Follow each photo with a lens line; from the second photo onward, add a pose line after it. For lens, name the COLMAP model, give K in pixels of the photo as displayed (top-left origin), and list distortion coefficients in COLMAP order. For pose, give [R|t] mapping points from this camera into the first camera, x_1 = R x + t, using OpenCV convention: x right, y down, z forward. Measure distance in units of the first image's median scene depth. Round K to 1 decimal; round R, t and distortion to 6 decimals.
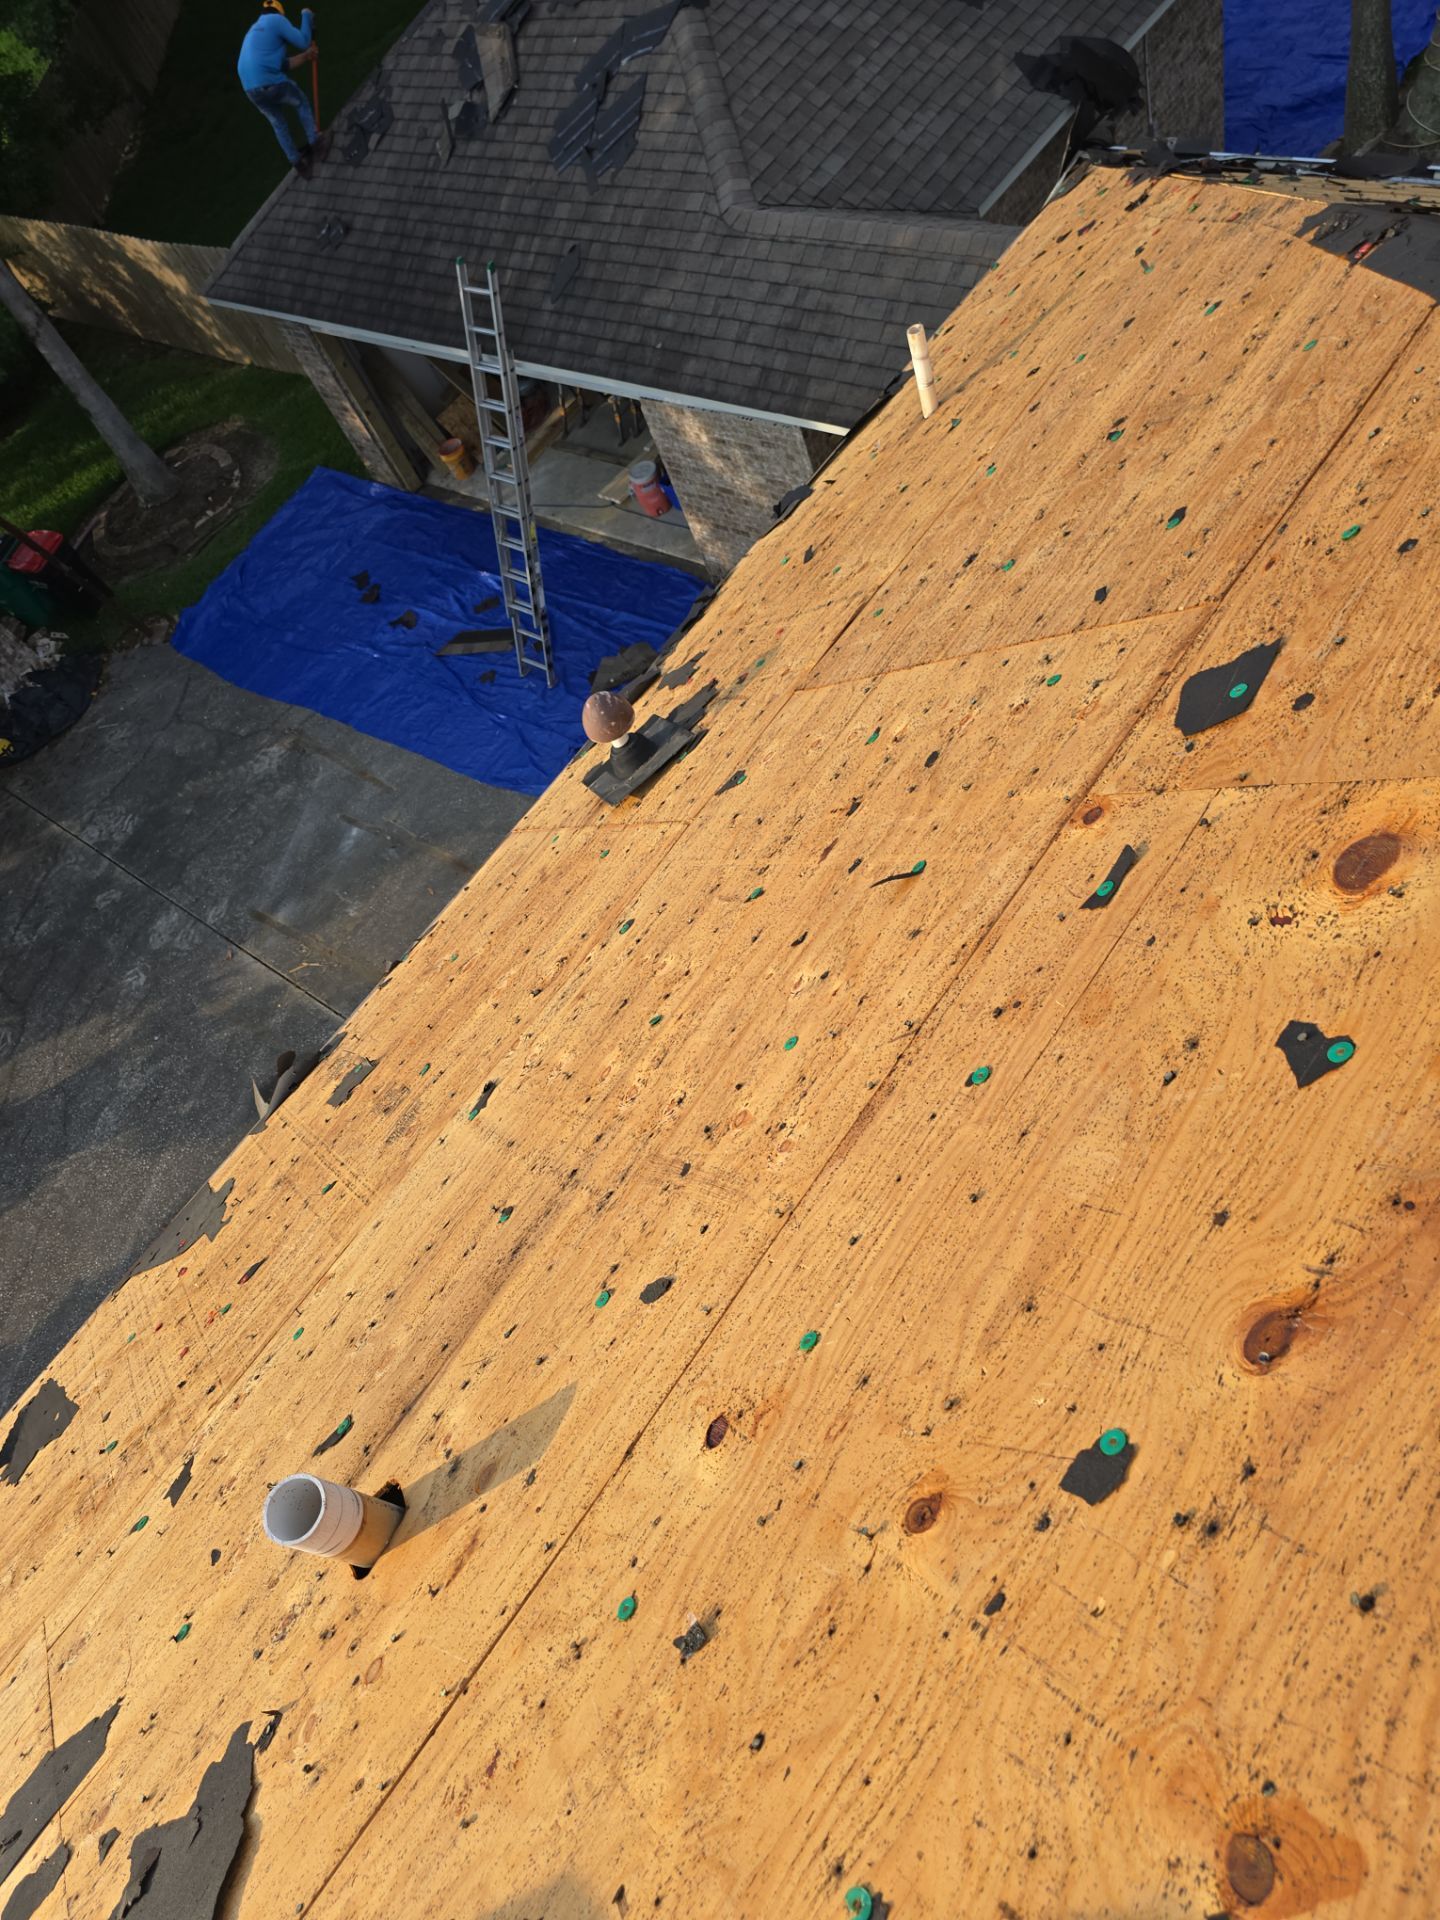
lens RADIAL K [[1272.3, 0, 718.0], [0, 1272.3, 958.9], [0, 0, 1]] dist [0.051384, -0.045113]
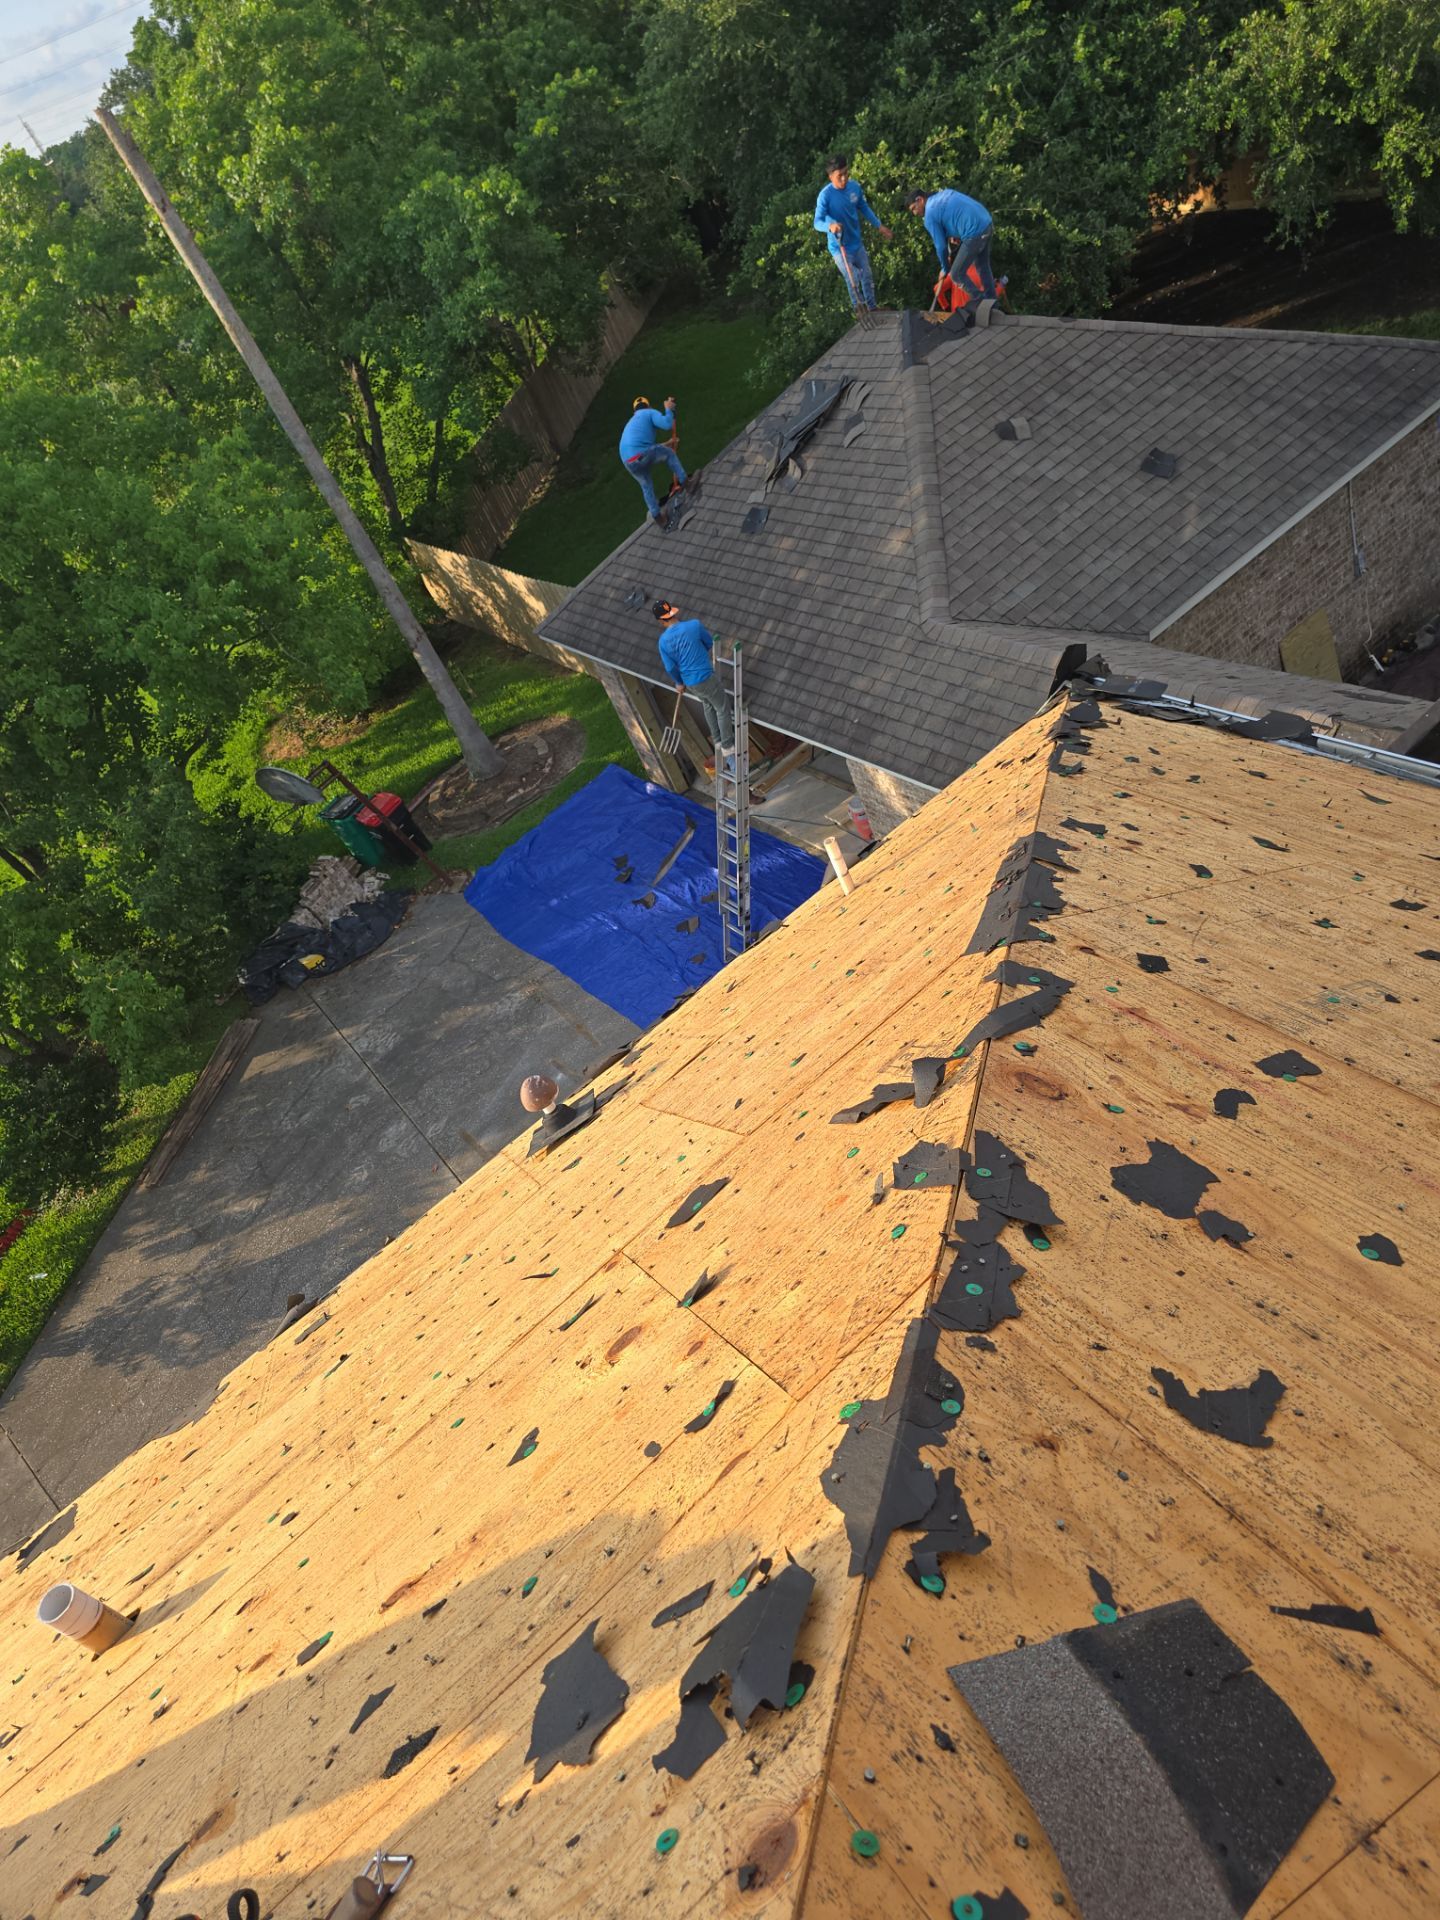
lens RADIAL K [[1242.2, 0, 718.7], [0, 1242.2, 973.7], [0, 0, 1]] dist [0.103996, -0.122119]
pose [[0.966143, 0.129317, -0.223259, 0.093911], [-0.167915, 0.972138, -0.163558, -0.030202], [0.195888, 0.195509, 0.960939, -0.071899]]
